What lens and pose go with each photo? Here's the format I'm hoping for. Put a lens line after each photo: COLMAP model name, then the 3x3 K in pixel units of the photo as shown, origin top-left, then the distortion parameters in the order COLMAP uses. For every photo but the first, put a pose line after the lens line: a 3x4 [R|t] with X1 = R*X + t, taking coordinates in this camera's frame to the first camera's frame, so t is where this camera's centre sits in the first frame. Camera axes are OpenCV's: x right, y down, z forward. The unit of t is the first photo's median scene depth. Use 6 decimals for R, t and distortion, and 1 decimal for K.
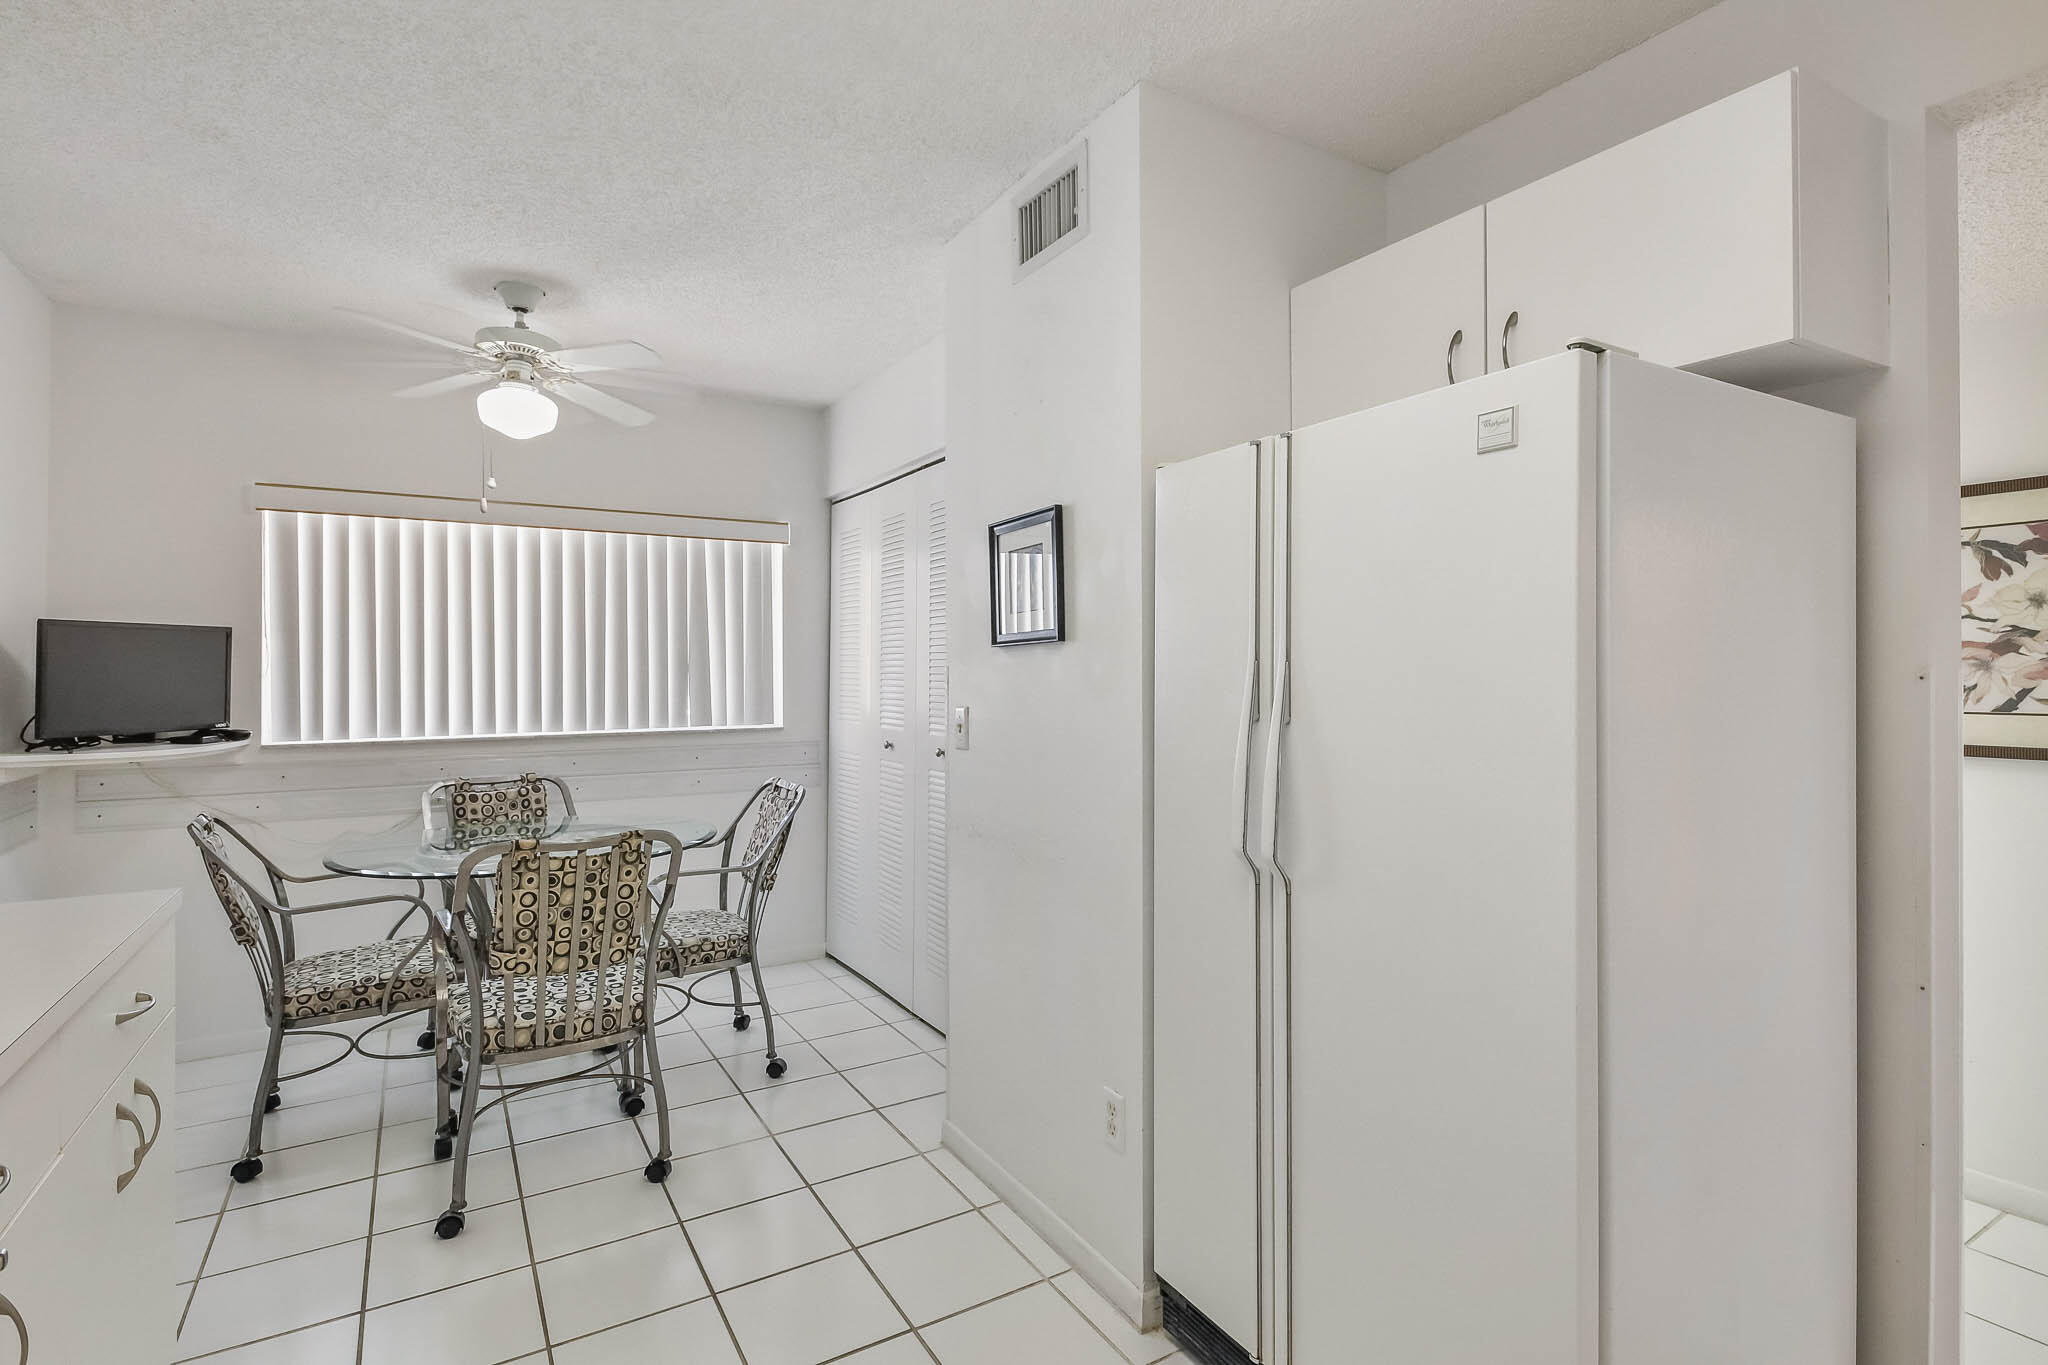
lens RADIAL K [[983.3, 0, 1002.0], [0, 983.3, 666.5], [0, 0, 1]] dist [0.005500, -0.000254]
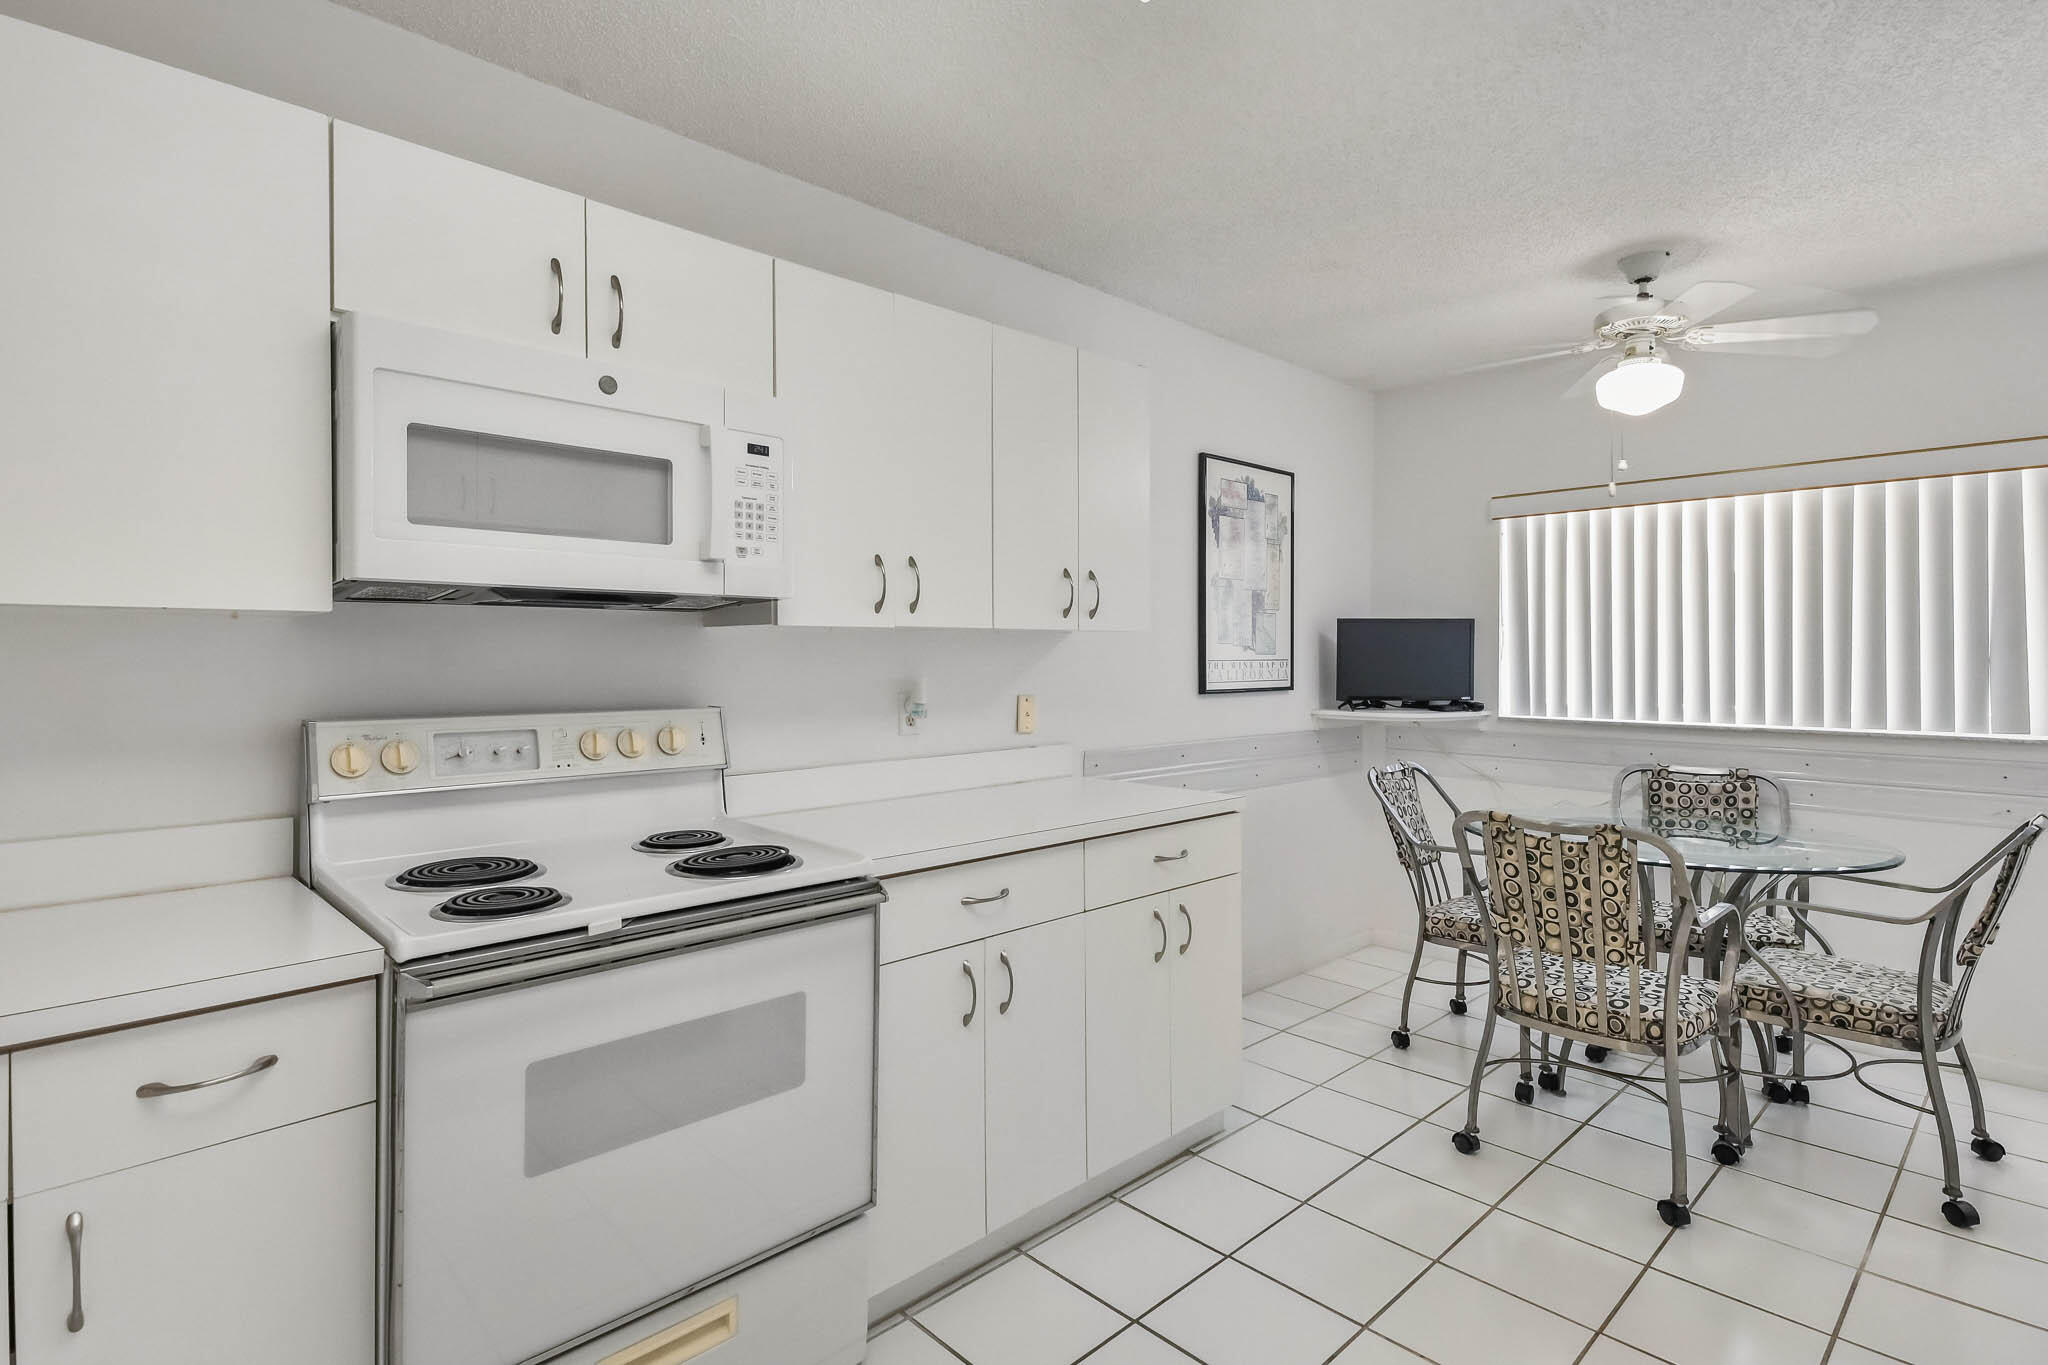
lens RADIAL K [[1009.2, 0, 1021.9], [0, 1009.2, 658.9], [0, 0, 1]] dist [0.050230, -0.033685]
pose [[0.224302, 0.007351, -0.974492, 0.351759], [0.000758, 0.999970, 0.007717, -0.000064], [0.974519, -0.002469, 0.224290, 0.179200]]
